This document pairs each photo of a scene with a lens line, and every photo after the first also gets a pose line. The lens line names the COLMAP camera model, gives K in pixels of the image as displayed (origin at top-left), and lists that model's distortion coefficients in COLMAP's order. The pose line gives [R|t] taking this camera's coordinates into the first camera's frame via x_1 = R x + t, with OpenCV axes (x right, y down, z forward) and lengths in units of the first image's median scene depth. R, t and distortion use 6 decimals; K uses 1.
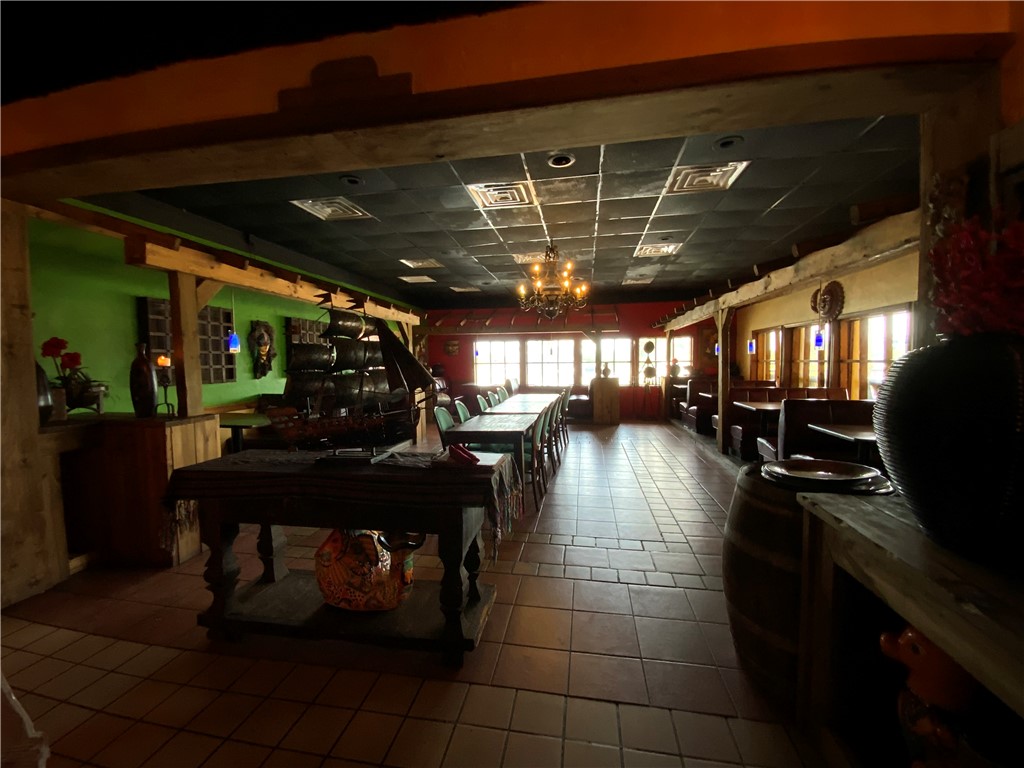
lens RADIAL K [[420.0, 0, 515.2], [0, 420.0, 386.1], [0, 0, 1]] dist [0.009252, -0.006863]
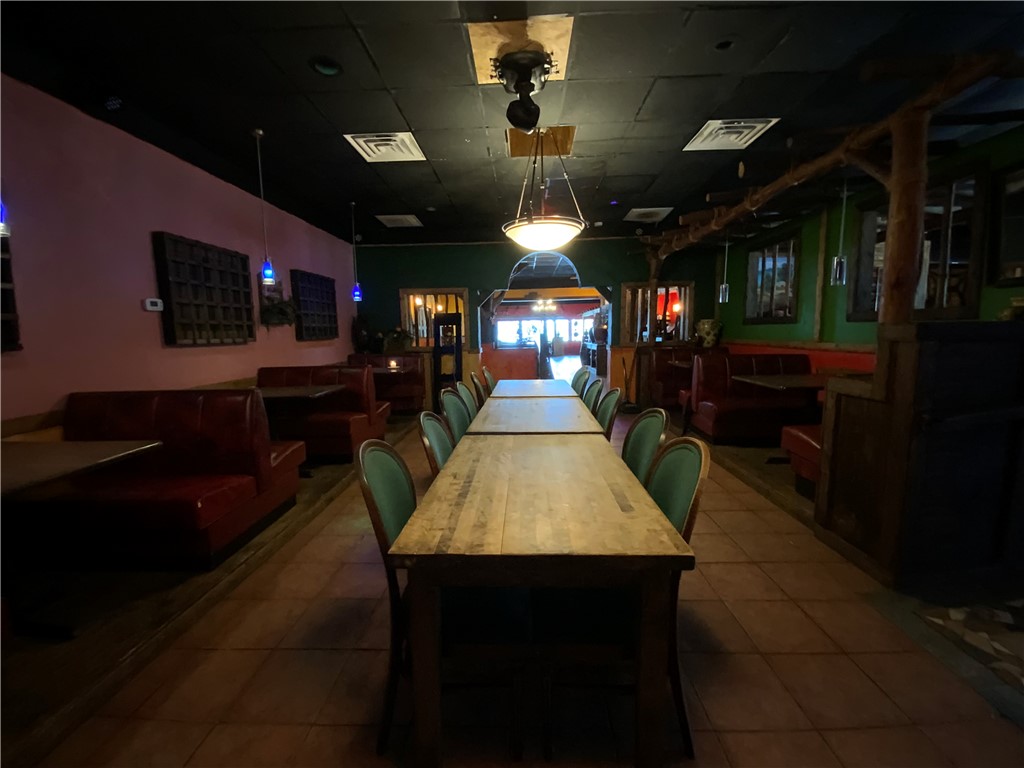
lens RADIAL K [[420.0, 0, 511.9], [0, 420.0, 383.1], [0, 0, 1]] dist [0.009252, -0.006863]
pose [[0.989951, -0.028544, 0.138498, -0.378665], [0.019888, 0.997785, 0.063486, 0.084327], [-0.140003, -0.060094, 0.988326, -1.328740]]
